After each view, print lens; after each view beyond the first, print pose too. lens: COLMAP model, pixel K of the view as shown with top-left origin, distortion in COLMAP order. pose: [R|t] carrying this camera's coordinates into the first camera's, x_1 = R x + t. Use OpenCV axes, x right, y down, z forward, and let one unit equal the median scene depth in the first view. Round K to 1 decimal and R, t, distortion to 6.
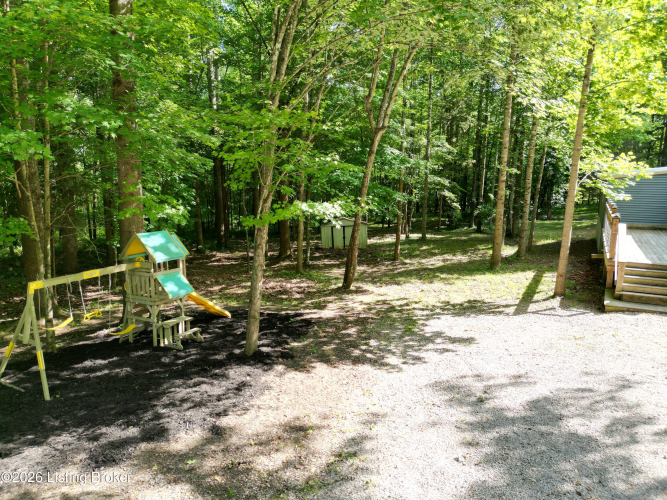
lens RADIAL K [[471.9, 0, 329.6], [0, 471.9, 248.7], [0, 0, 1]] dist [0.072199, -0.074799]
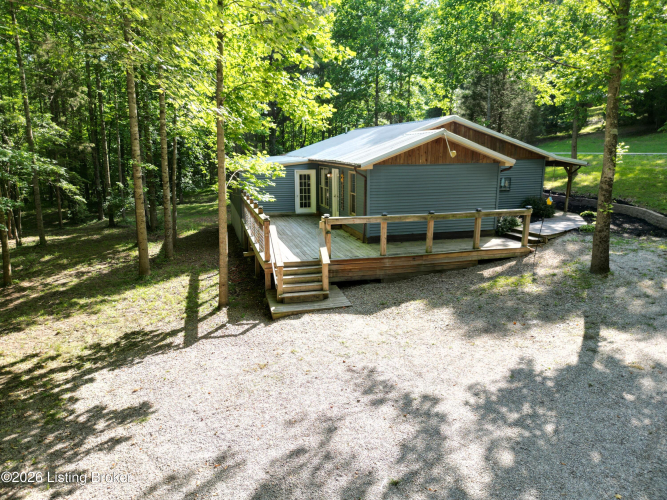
lens RADIAL K [[471.9, 0, 329.6], [0, 471.9, 248.7], [0, 0, 1]] dist [0.072199, -0.074799]
pose [[0.731983, -0.146918, 0.665293, 0.029047], [0.113869, 0.989120, 0.093145, -0.074363], [-0.671740, 0.007576, 0.740749, 0.167907]]
